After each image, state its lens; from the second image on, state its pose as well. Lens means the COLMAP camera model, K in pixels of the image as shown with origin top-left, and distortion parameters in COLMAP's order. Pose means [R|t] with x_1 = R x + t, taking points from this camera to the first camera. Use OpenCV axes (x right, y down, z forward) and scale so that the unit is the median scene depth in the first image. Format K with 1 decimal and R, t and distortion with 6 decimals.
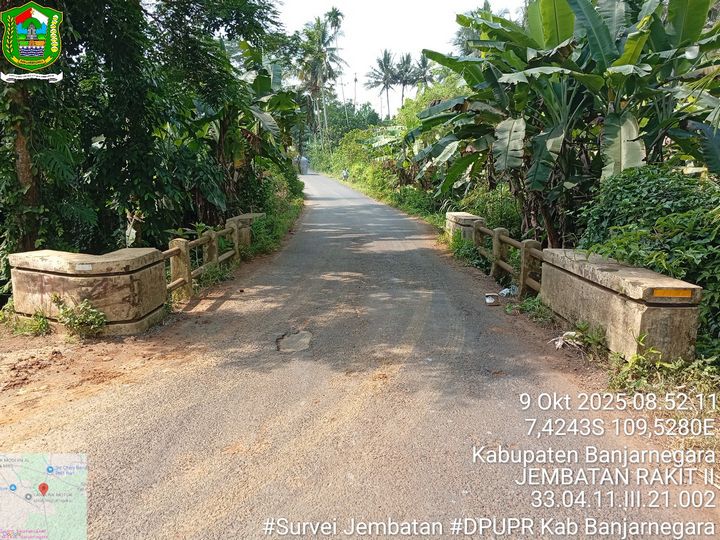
lens RADIAL K [[560.7, 0, 360.0], [0, 560.7, 270.0], [0, 0, 1]] dist [0.091067, -0.174187]
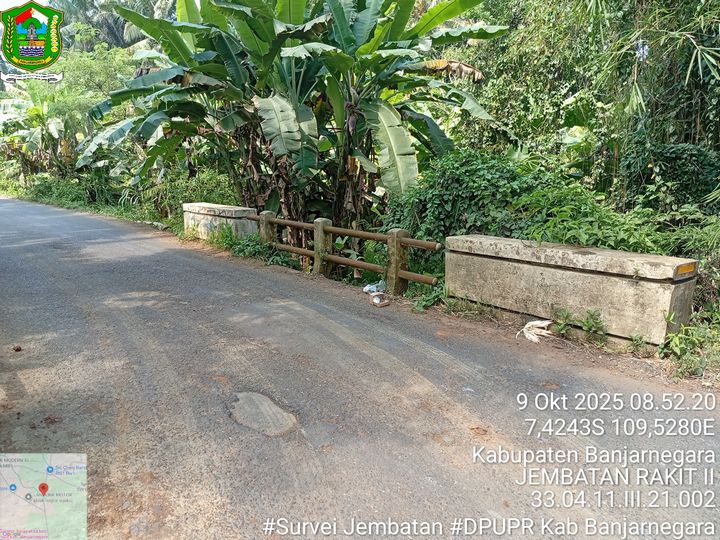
lens RADIAL K [[560.7, 0, 360.0], [0, 560.7, 270.0], [0, 0, 1]] dist [0.091067, -0.174187]
pose [[0.778932, -0.120104, 0.615500, -0.200989], [0.106647, 0.992562, 0.058717, -0.029939], [-0.617974, 0.019905, 0.785946, 0.202490]]
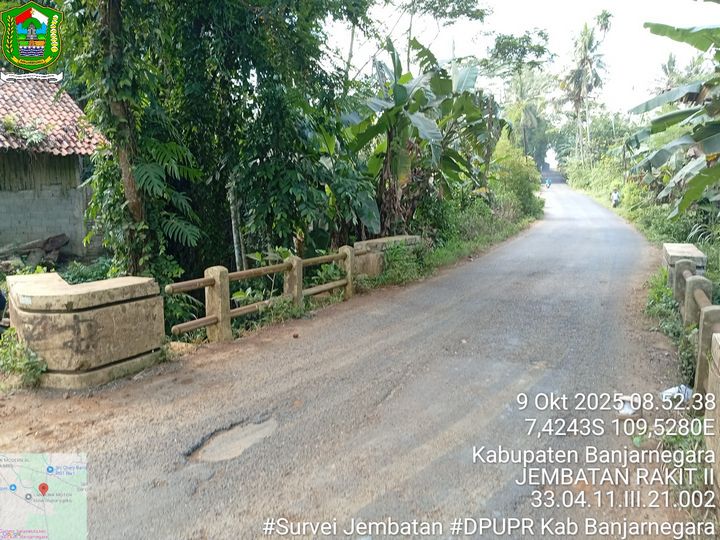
lens RADIAL K [[569.9, 0, 360.0], [0, 569.9, 270.0], [0, 0, 1]] dist [-0.013174, 0.002125]
pose [[0.898853, 0.062015, -0.433840, 0.142760], [-0.075667, 0.997031, -0.014251, -0.034886], [0.431668, 0.045637, 0.900877, 0.223462]]
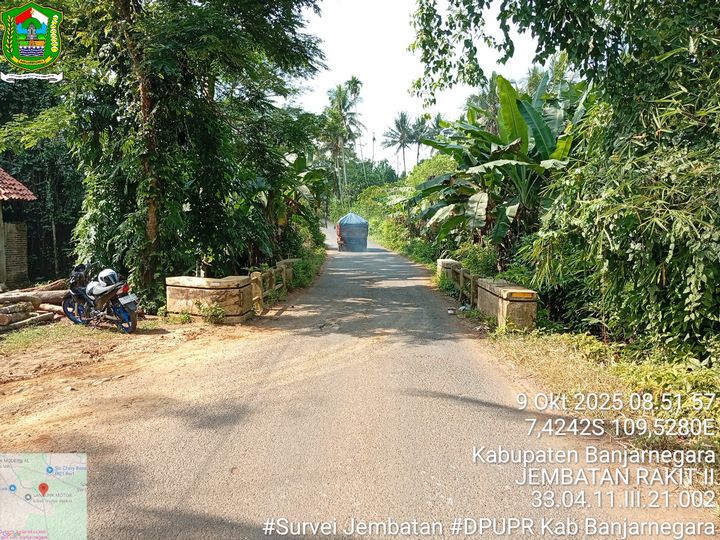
lens RADIAL K [[560.7, 0, 360.0], [0, 560.7, 270.0], [0, 0, 1]] dist [0.091067, -0.174187]
pose [[0.999487, 0.008515, -0.030880, 0.014228], [-0.011265, 0.995877, -0.090010, 0.051033], [0.029987, 0.090312, 0.995462, -0.371758]]
